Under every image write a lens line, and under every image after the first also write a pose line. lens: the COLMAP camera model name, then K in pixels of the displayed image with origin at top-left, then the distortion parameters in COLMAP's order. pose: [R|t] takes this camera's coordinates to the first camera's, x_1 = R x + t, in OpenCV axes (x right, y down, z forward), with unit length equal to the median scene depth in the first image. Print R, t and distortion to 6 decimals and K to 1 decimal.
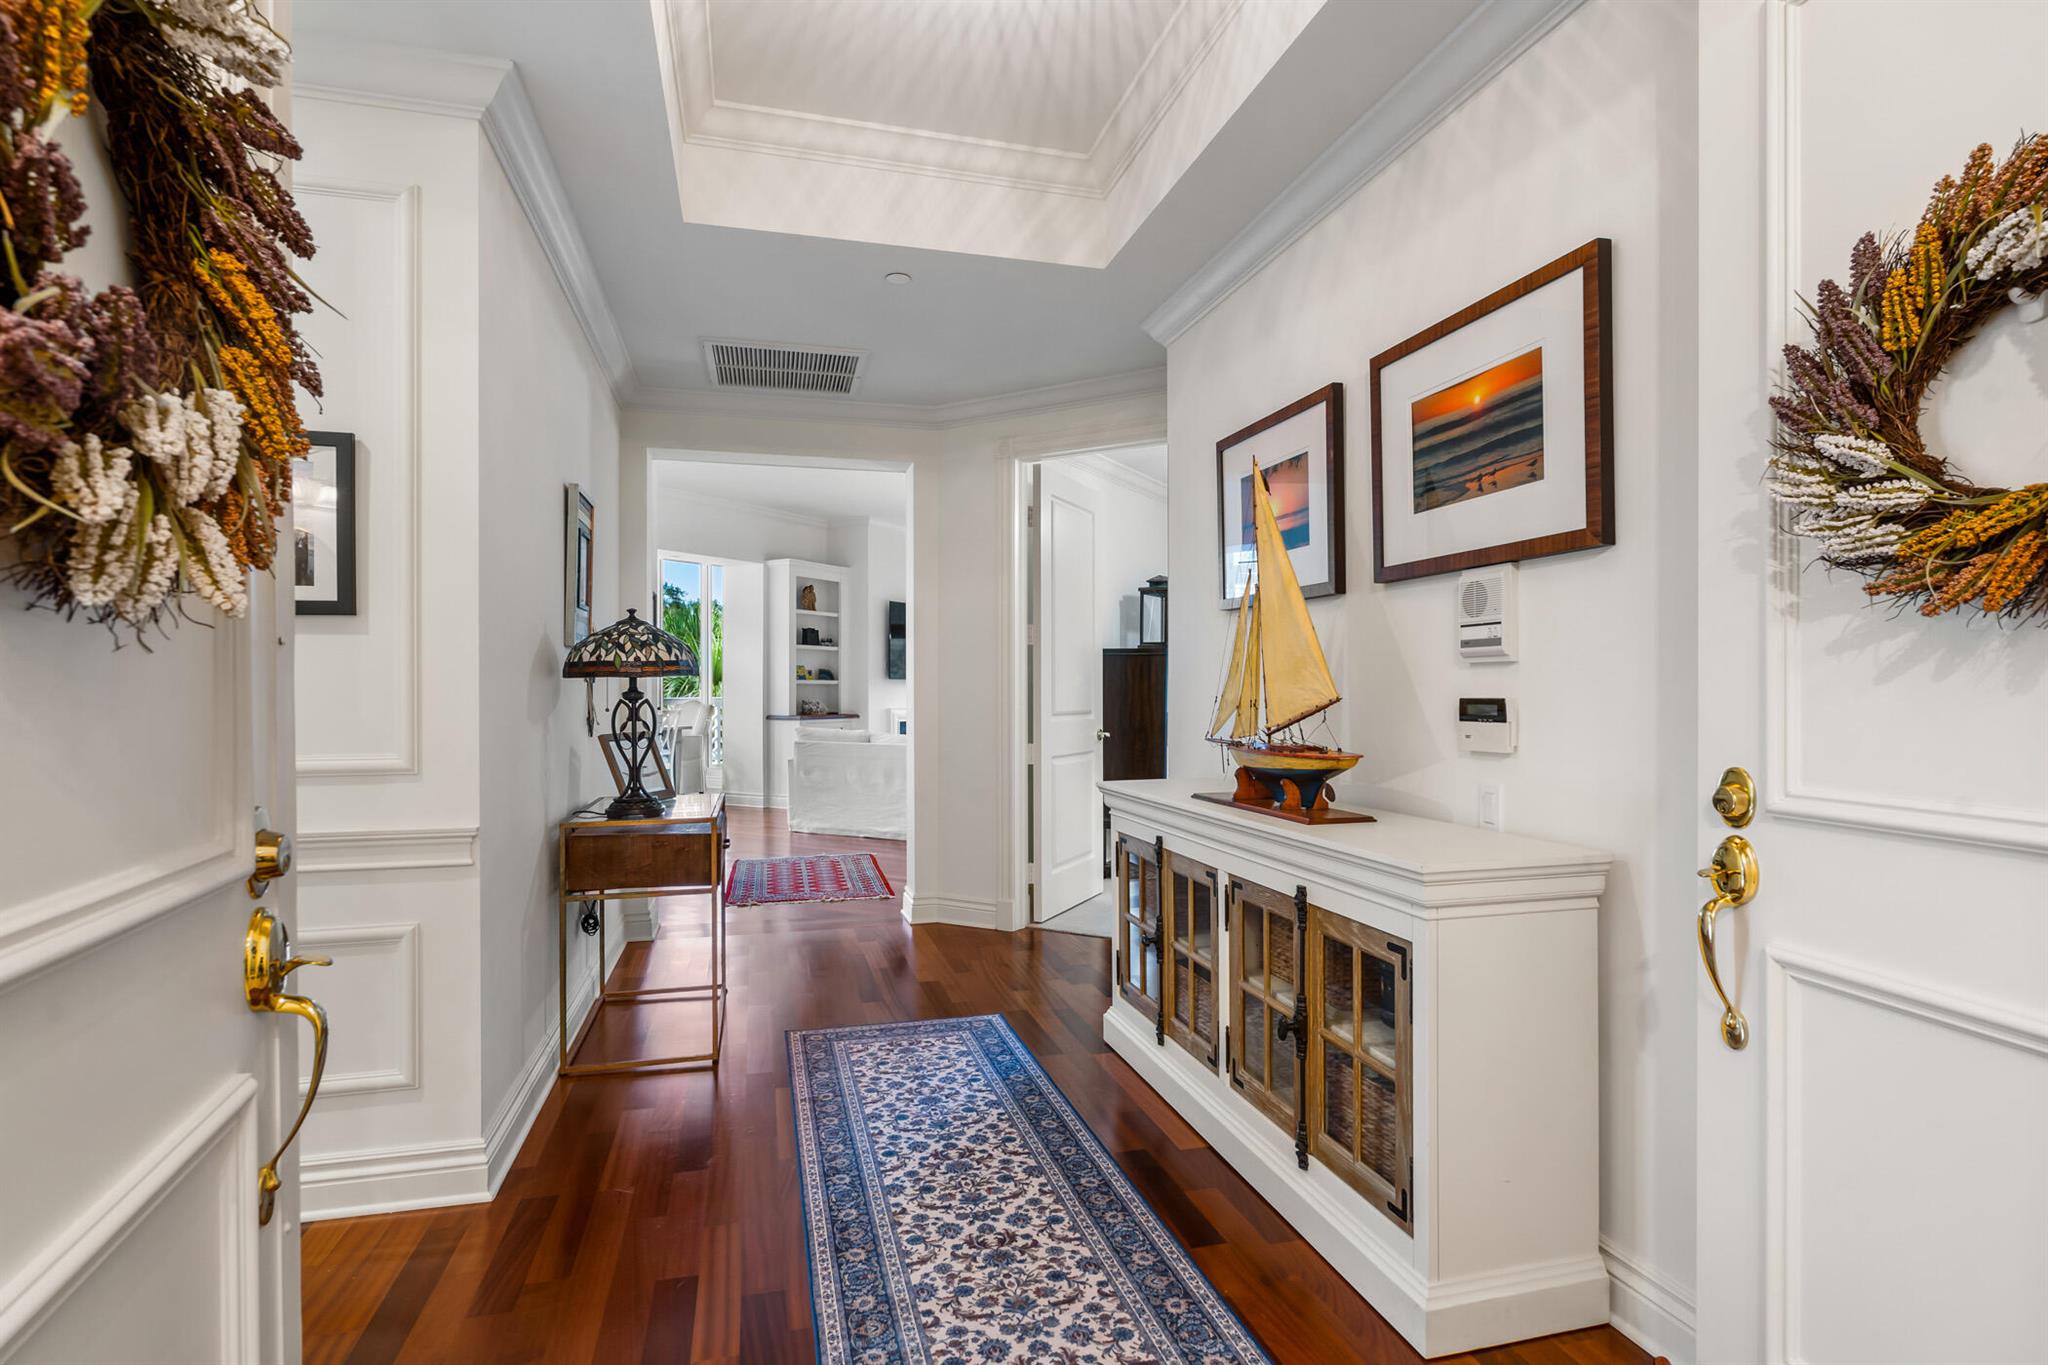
lens RADIAL K [[1029.6, 0, 1023.5], [0, 1029.6, 689.1], [0, 0, 1]] dist [-0.001194, 0.000132]
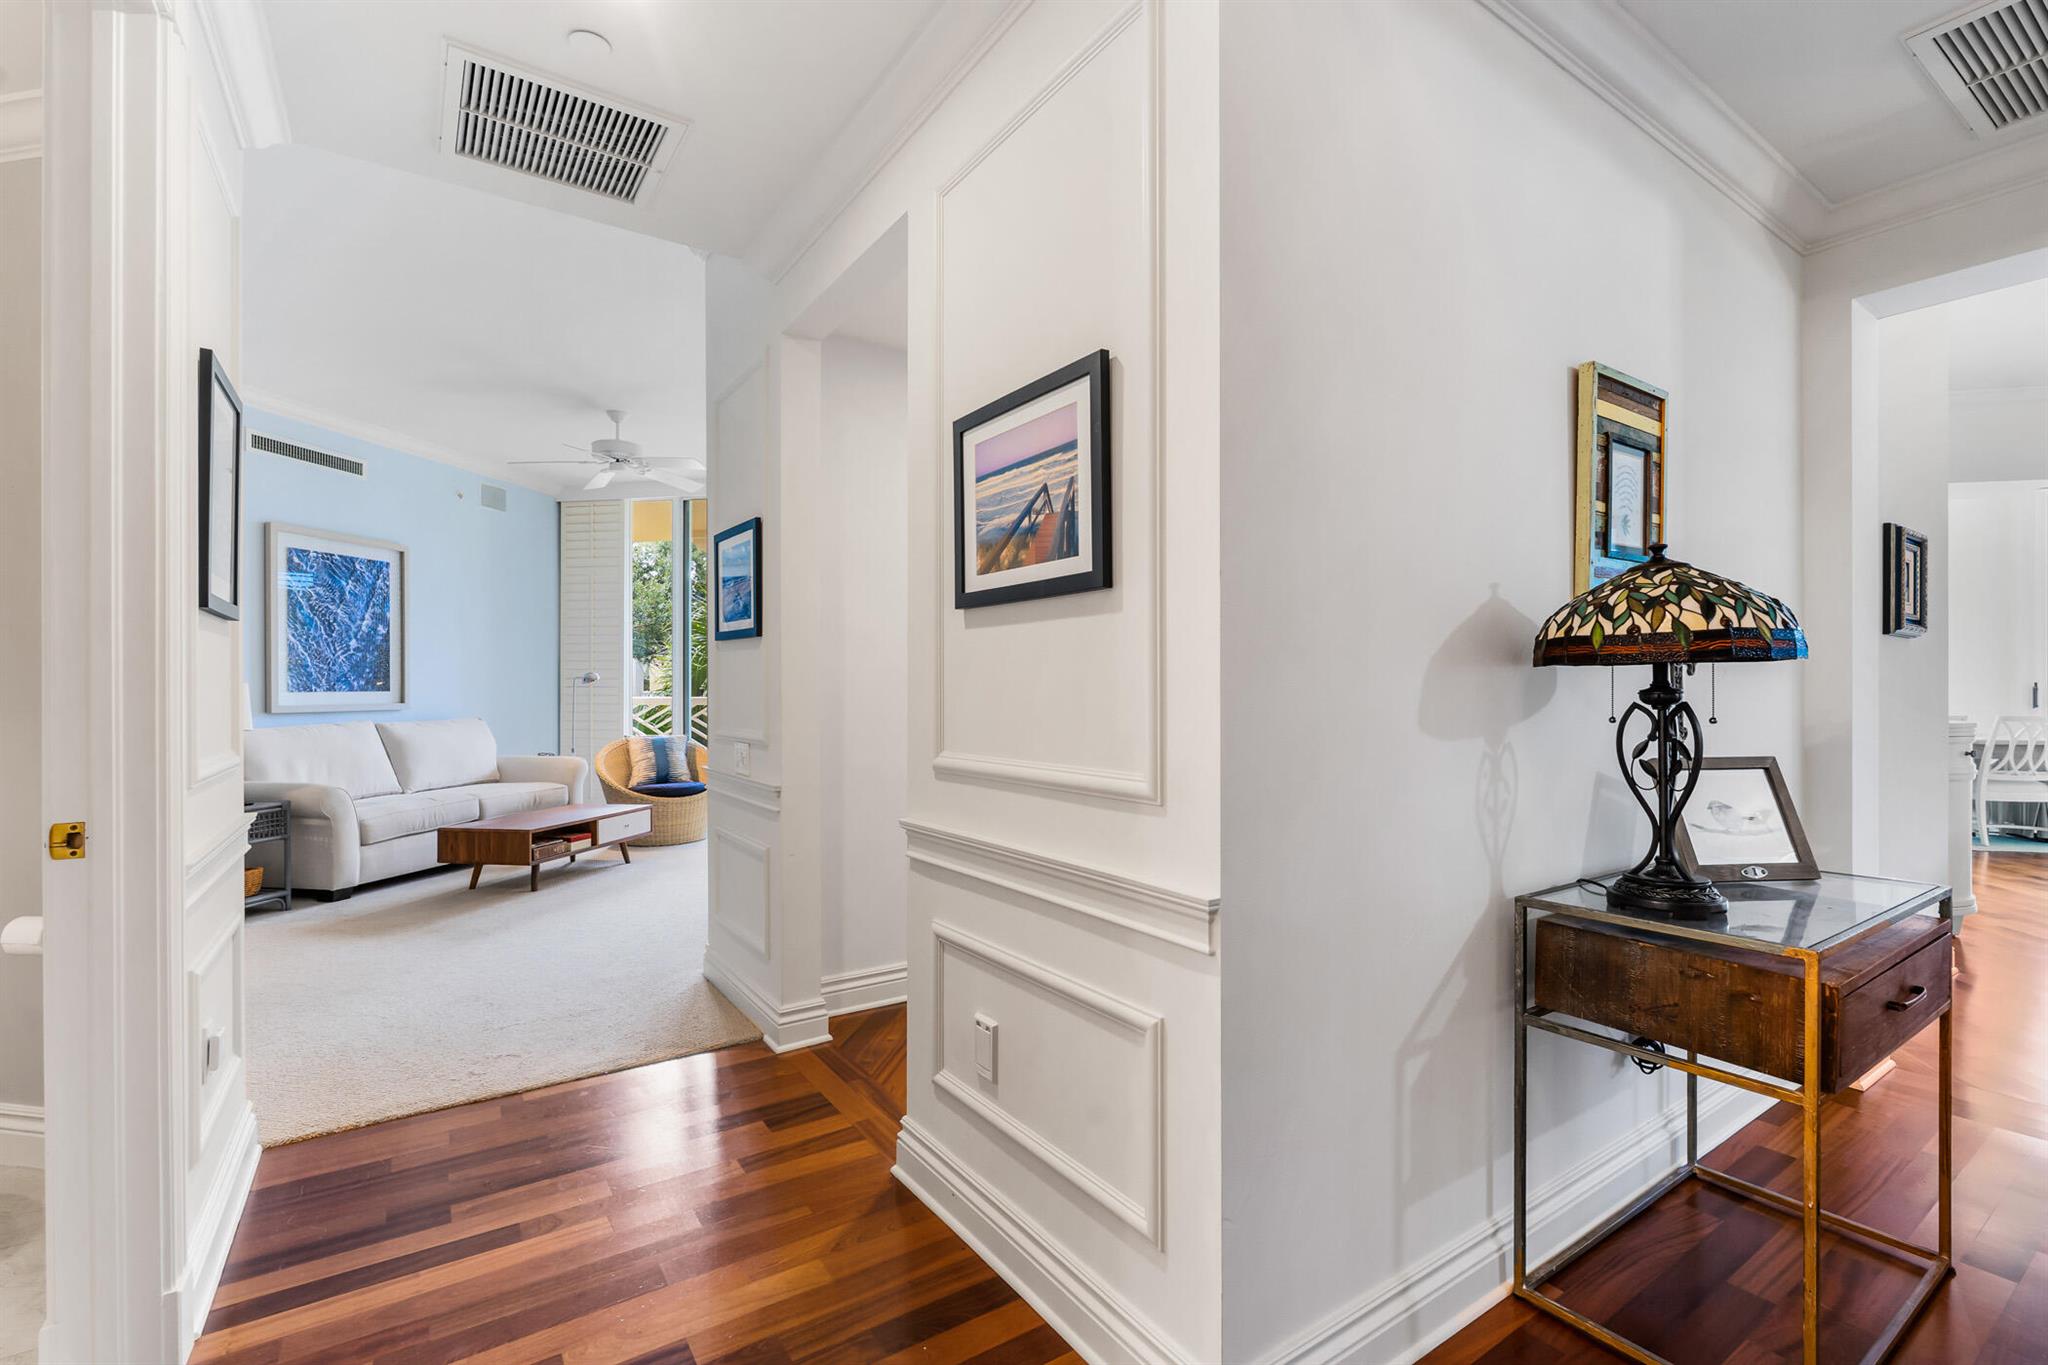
lens RADIAL K [[923.7, 0, 1022.9], [0, 923.7, 685.1], [0, 0, 1]] dist [-0.007590, 0.001037]
pose [[0.339270, 0.000195, -0.940689, -0.013367], [-0.000682, 1.000000, -0.000039, 0.000314], [0.940689, 0.000654, 0.339270, 0.329750]]
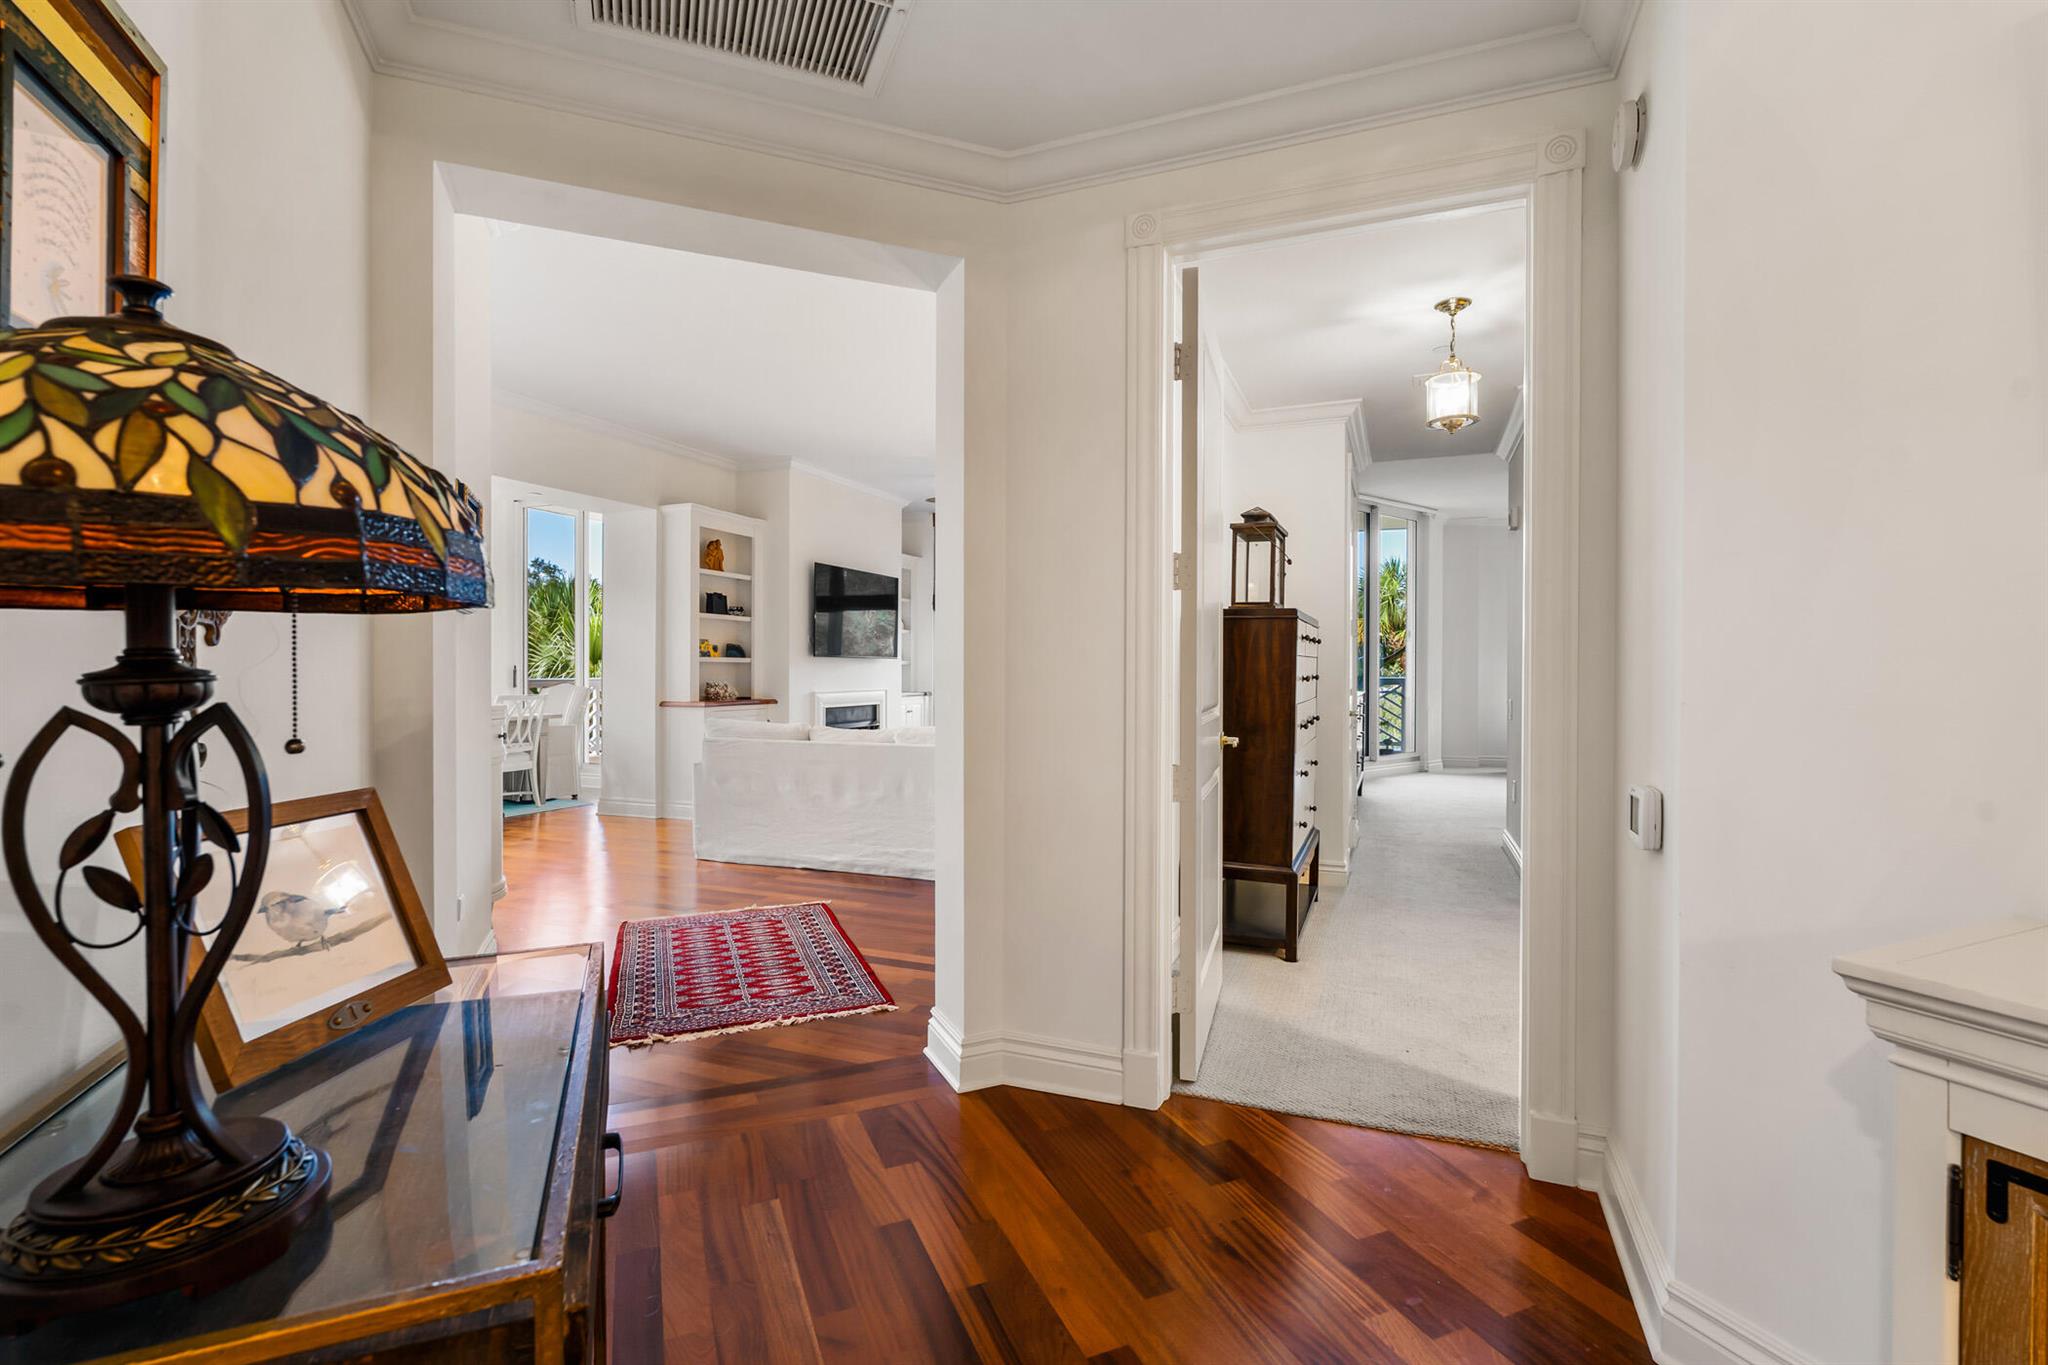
lens RADIAL K [[923.7, 0, 1022.5], [0, 923.7, 674.6], [0, 0, 1]] dist [-0.007590, 0.001037]
pose [[0.989864, 0.000908, 0.142017, -0.150921], [-0.001633, 0.999986, 0.004989, 0.001403], [-0.142010, -0.005170, 0.989852, 0.522562]]
